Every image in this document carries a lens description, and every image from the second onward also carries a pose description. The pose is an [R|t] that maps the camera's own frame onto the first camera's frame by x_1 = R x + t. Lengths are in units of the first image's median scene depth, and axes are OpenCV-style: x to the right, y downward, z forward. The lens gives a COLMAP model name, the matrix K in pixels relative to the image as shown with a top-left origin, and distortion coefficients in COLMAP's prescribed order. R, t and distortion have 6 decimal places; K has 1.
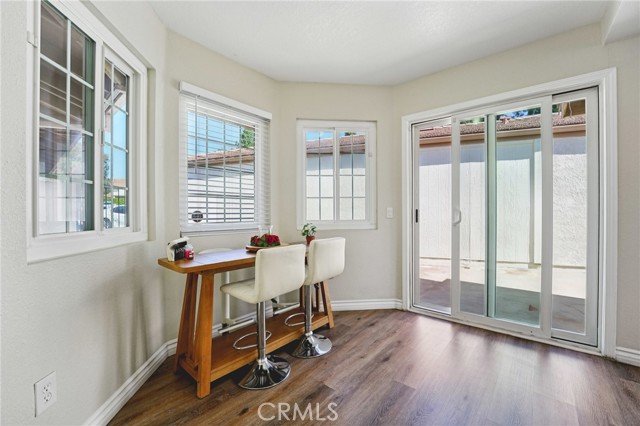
lens RADIAL K [[261.3, 0, 320.0], [0, 261.3, 213.0], [0, 0, 1]] dist [-0.000445, -0.000055]
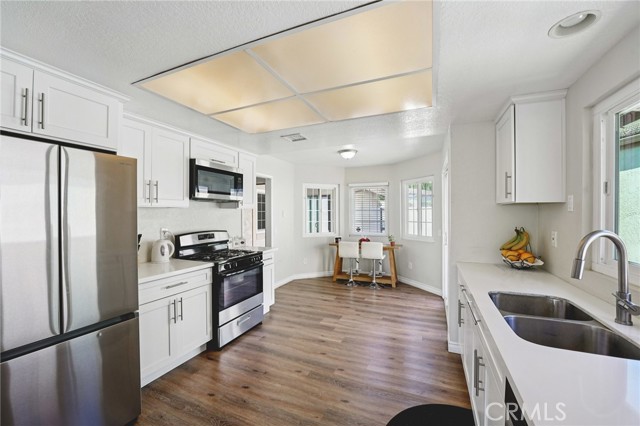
lens RADIAL K [[261.3, 0, 320.0], [0, 261.3, 213.0], [0, 0, 1]] dist [-0.000445, -0.000055]
pose [[0.294383, -0.004142, -0.955679, 1.761865], [0.006472, 0.999976, -0.002340, -0.137710], [0.955666, -0.005497, 0.294403, -0.143364]]
